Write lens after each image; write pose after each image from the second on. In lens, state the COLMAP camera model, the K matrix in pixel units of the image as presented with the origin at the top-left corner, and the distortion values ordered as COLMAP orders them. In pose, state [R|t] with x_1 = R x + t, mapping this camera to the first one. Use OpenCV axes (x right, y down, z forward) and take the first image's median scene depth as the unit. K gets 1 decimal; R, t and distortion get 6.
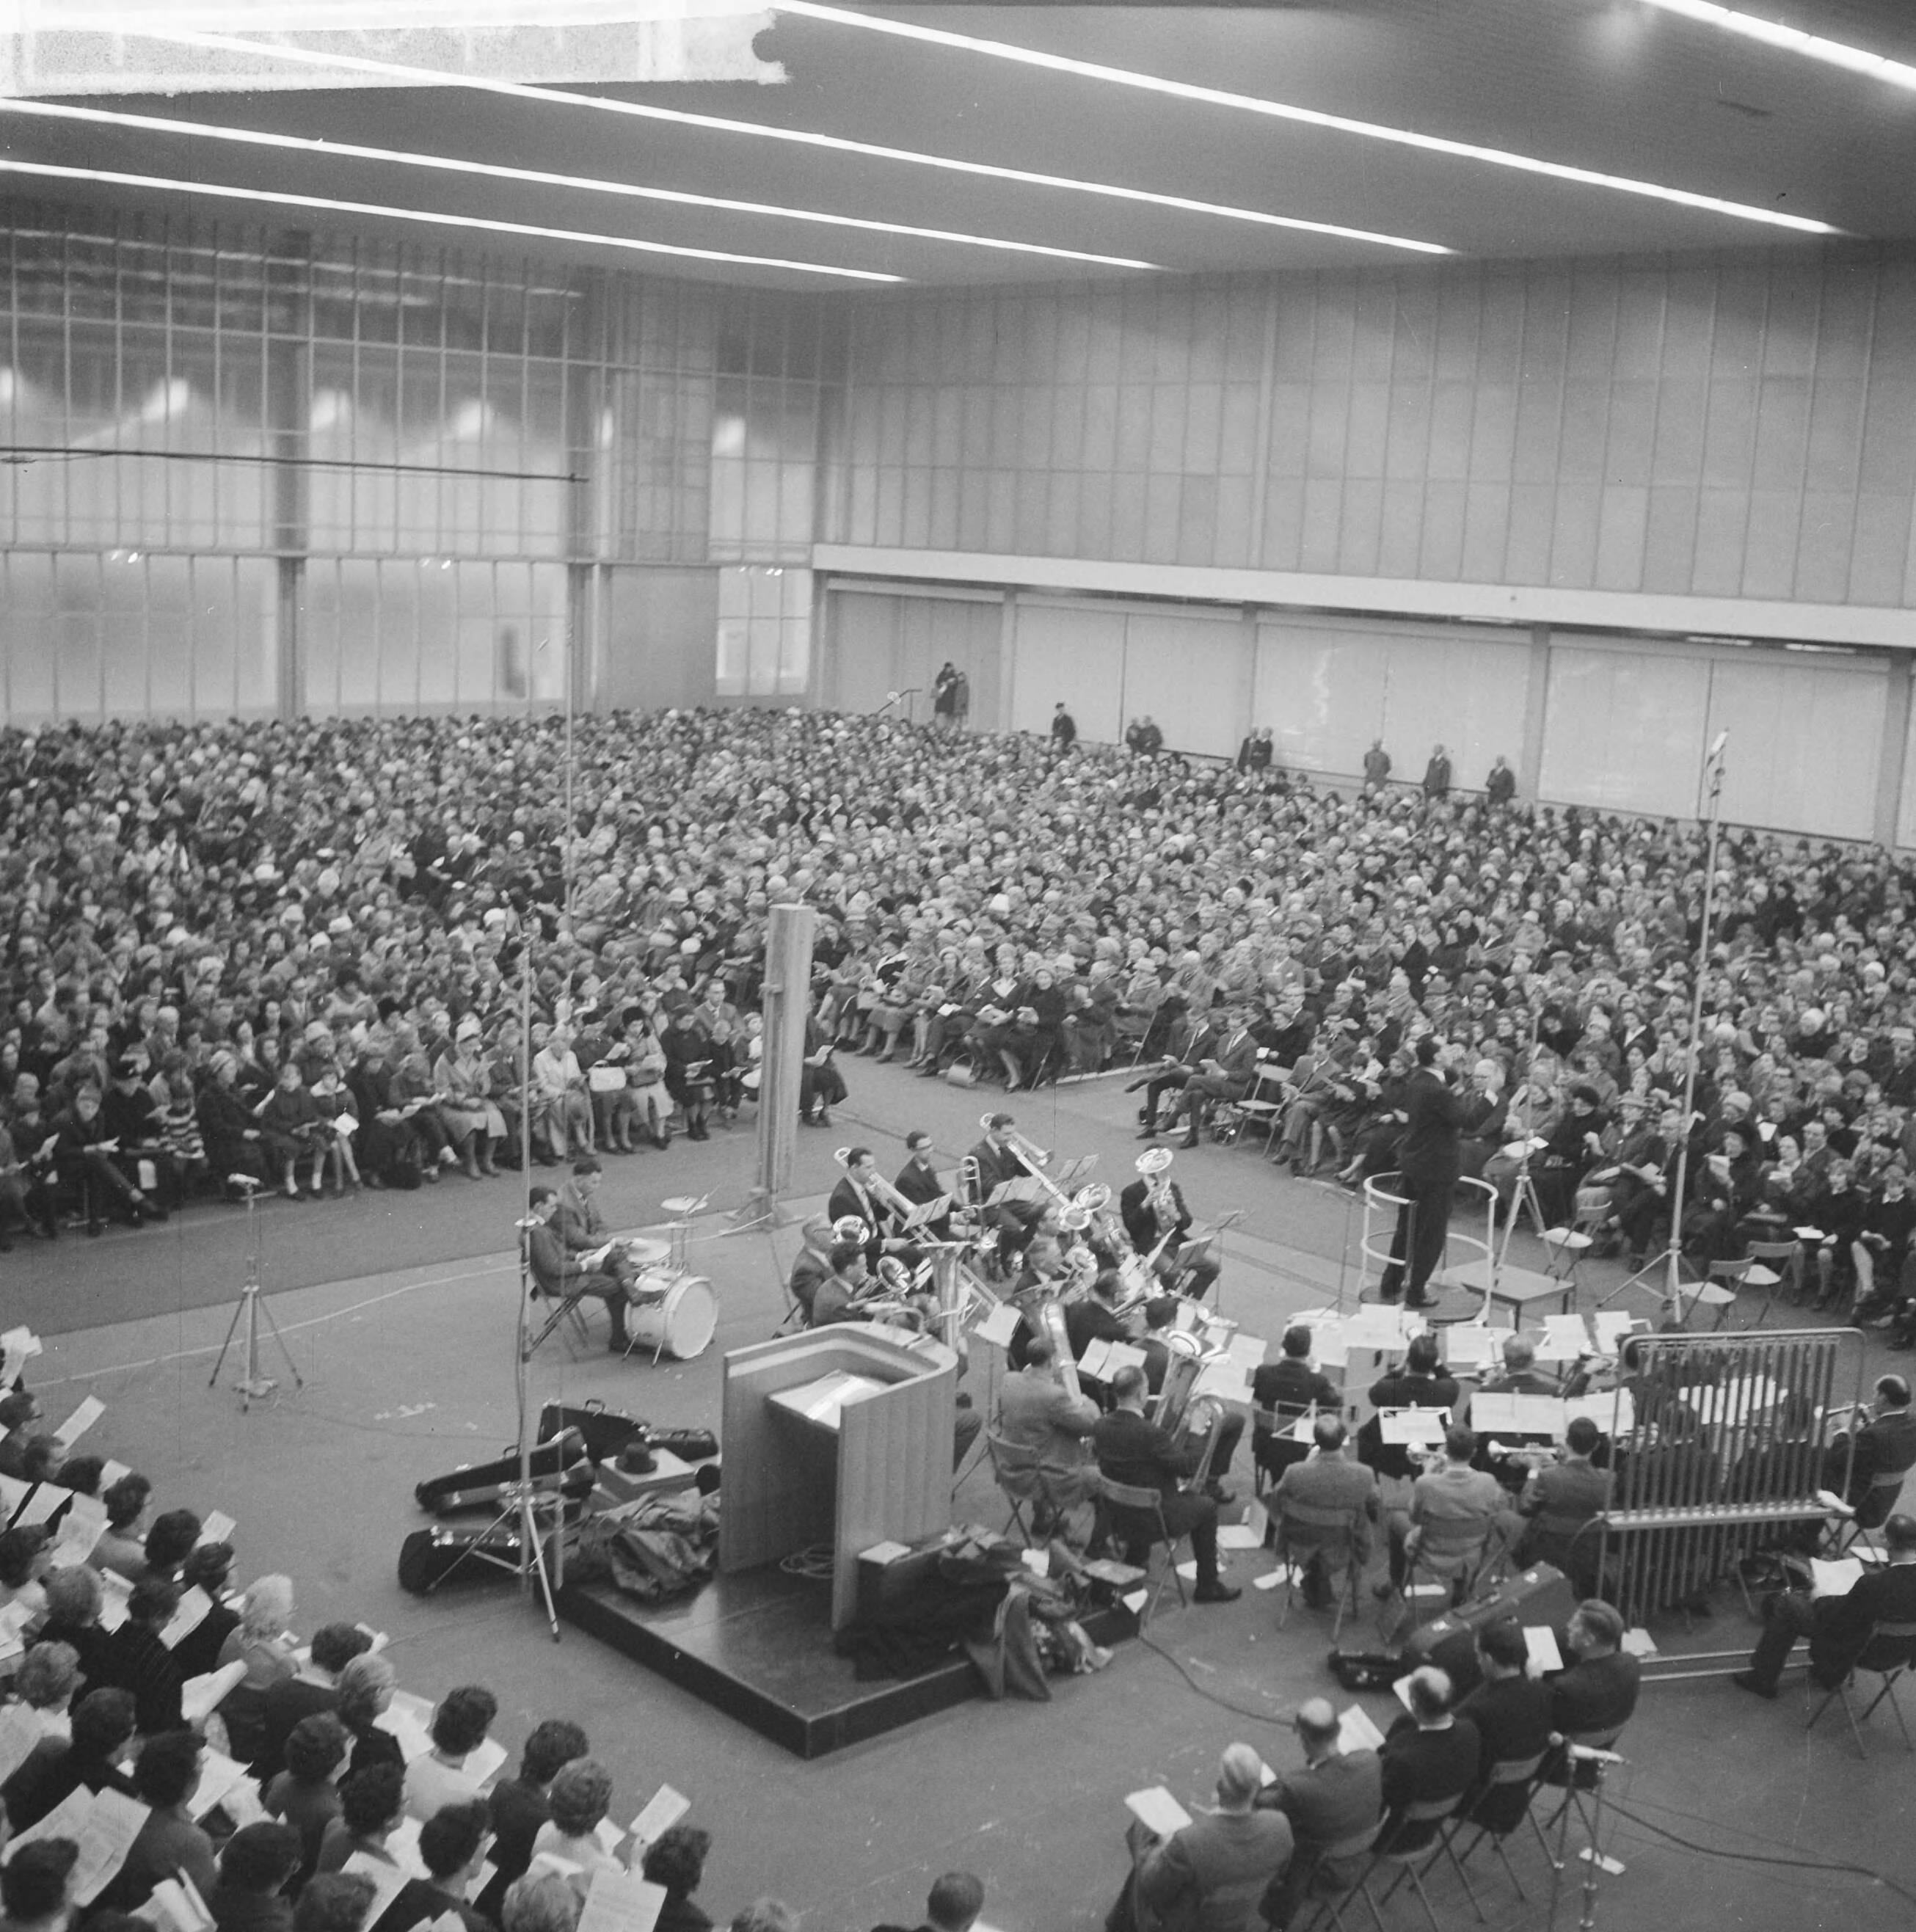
lens RADIAL K [[2601.7, 0, 958.0], [0, 2601.7, 966.0], [0, 0, 1]] dist [0.004906, -0.070342]
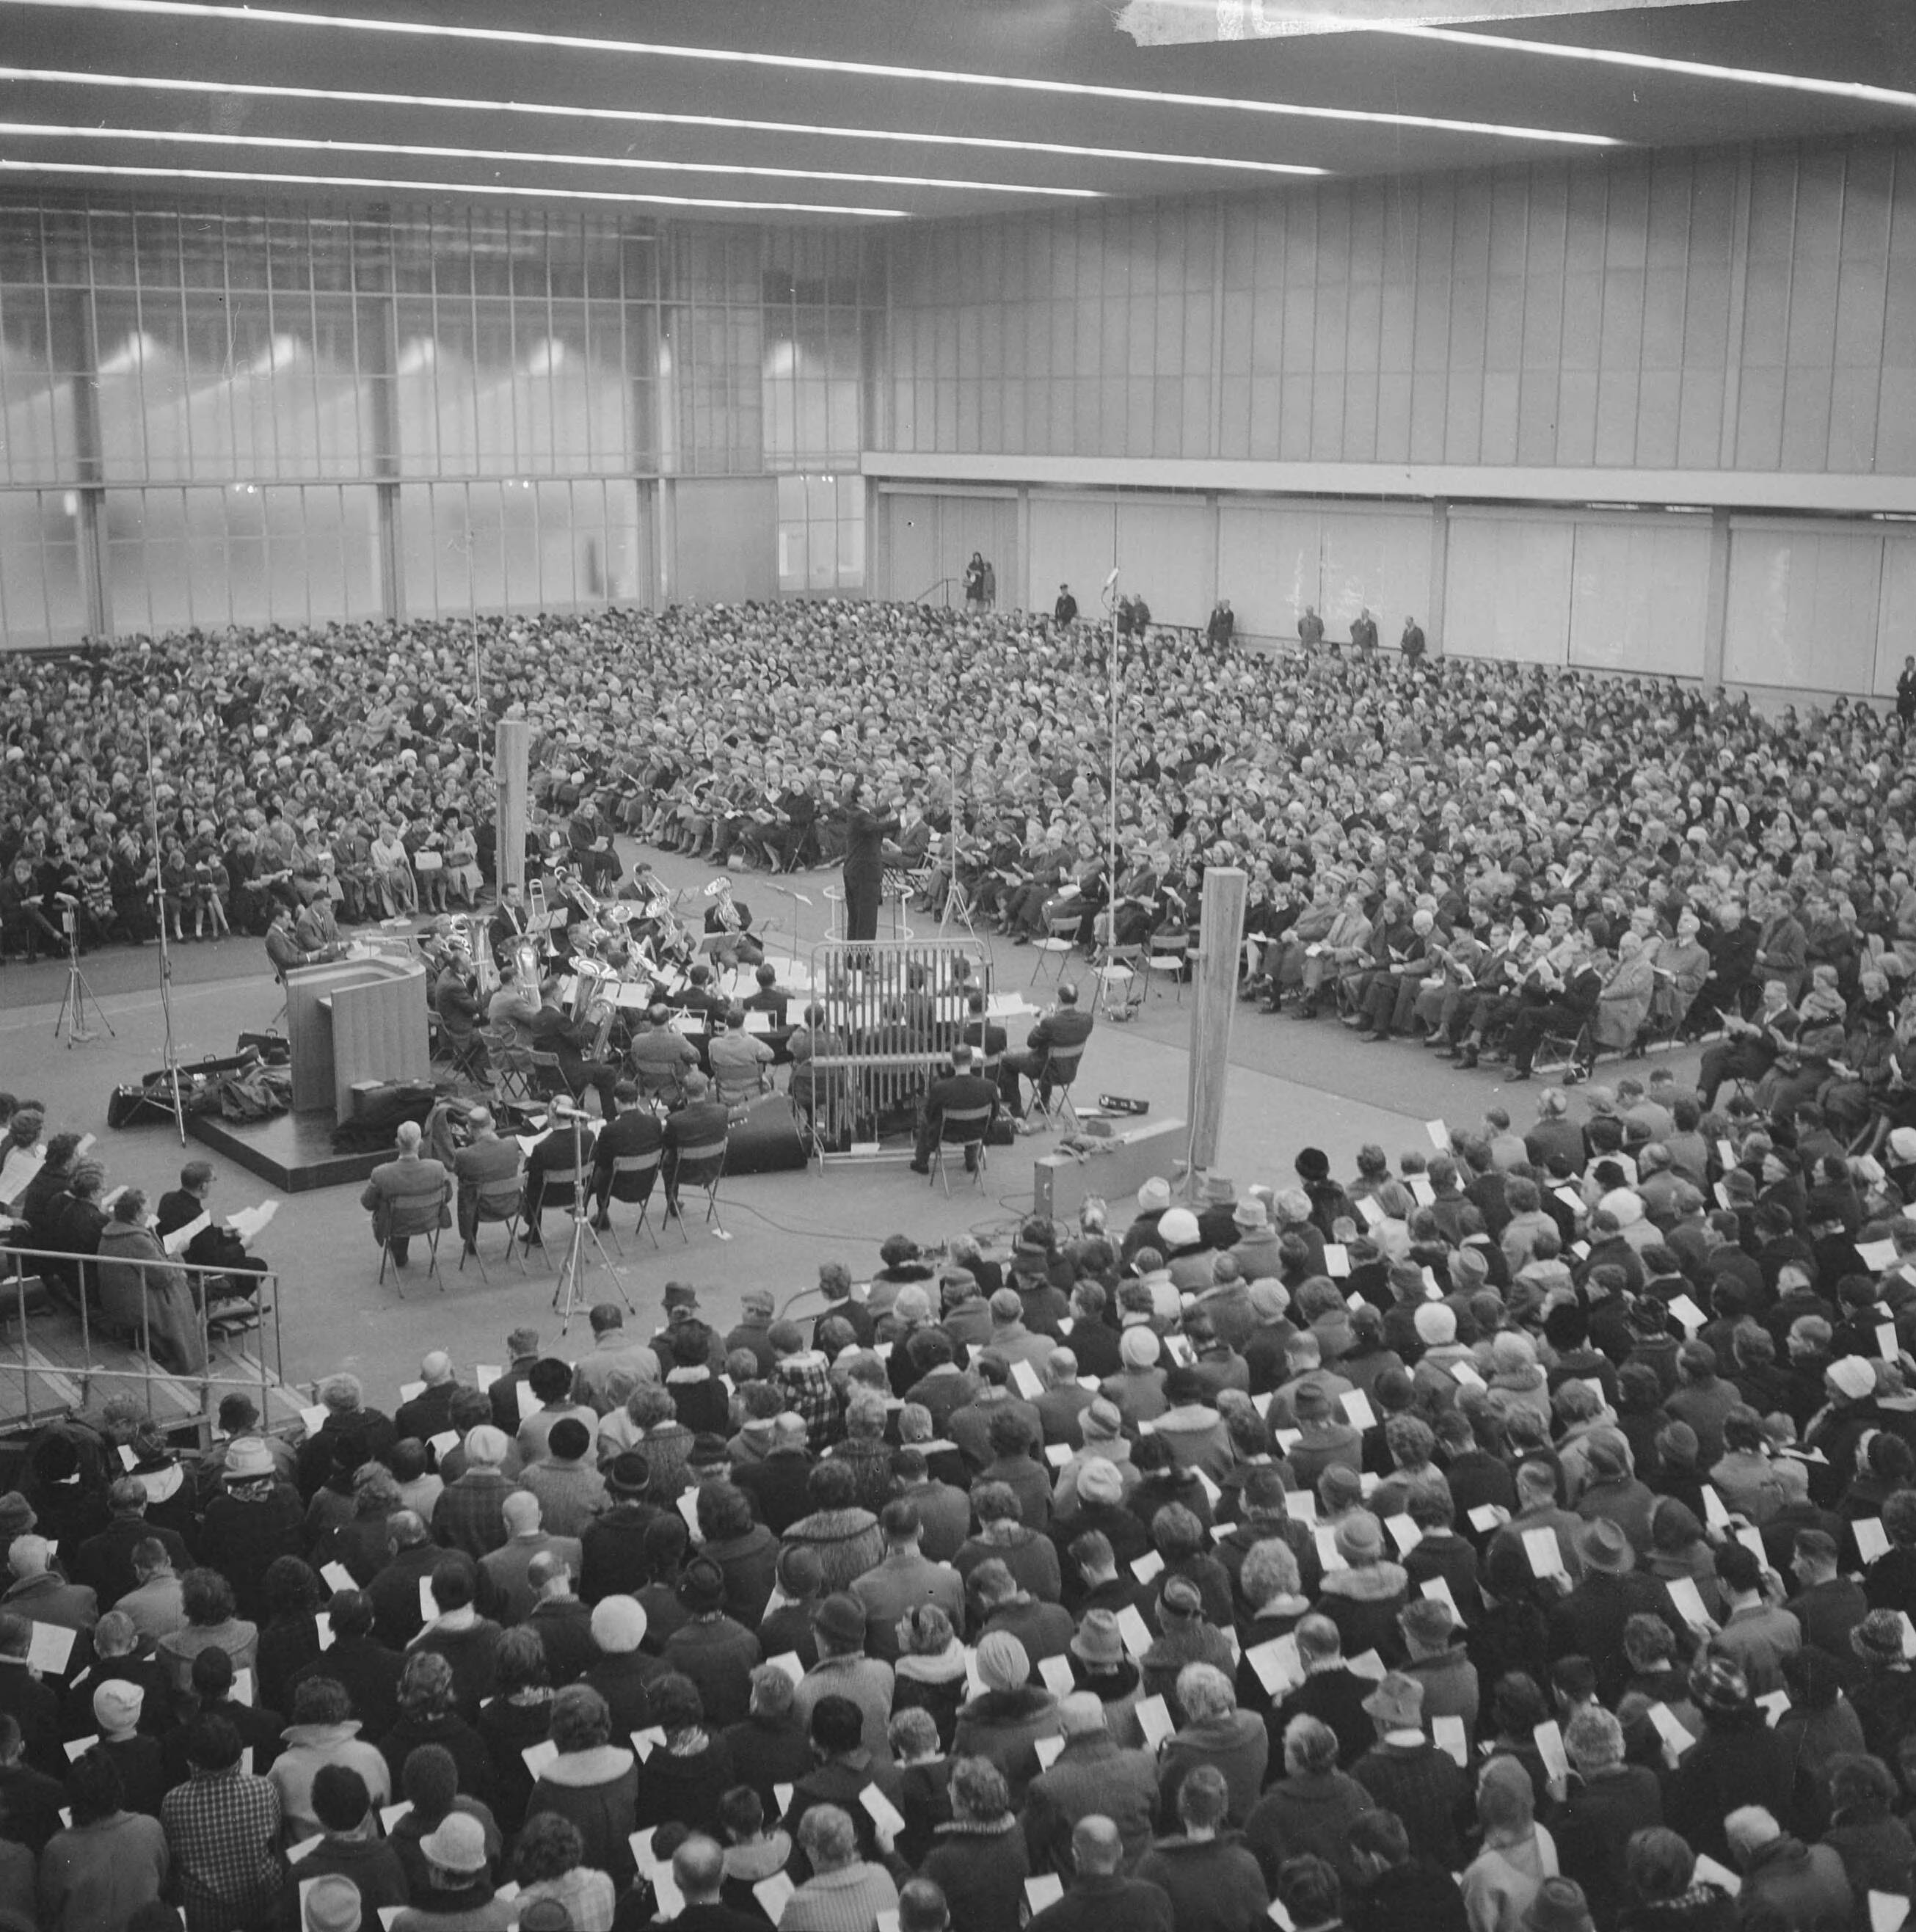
lens RADIAL K [[2601.7, 0, 958.0], [0, 2601.7, 966.0], [0, 0, 1]] dist [0.004906, -0.070342]
pose [[0.993126, -0.019524, -0.115413, 0.134749], [0.023623, 0.999134, 0.034256, 0.026658], [0.114644, -0.036747, 0.992727, -0.145140]]
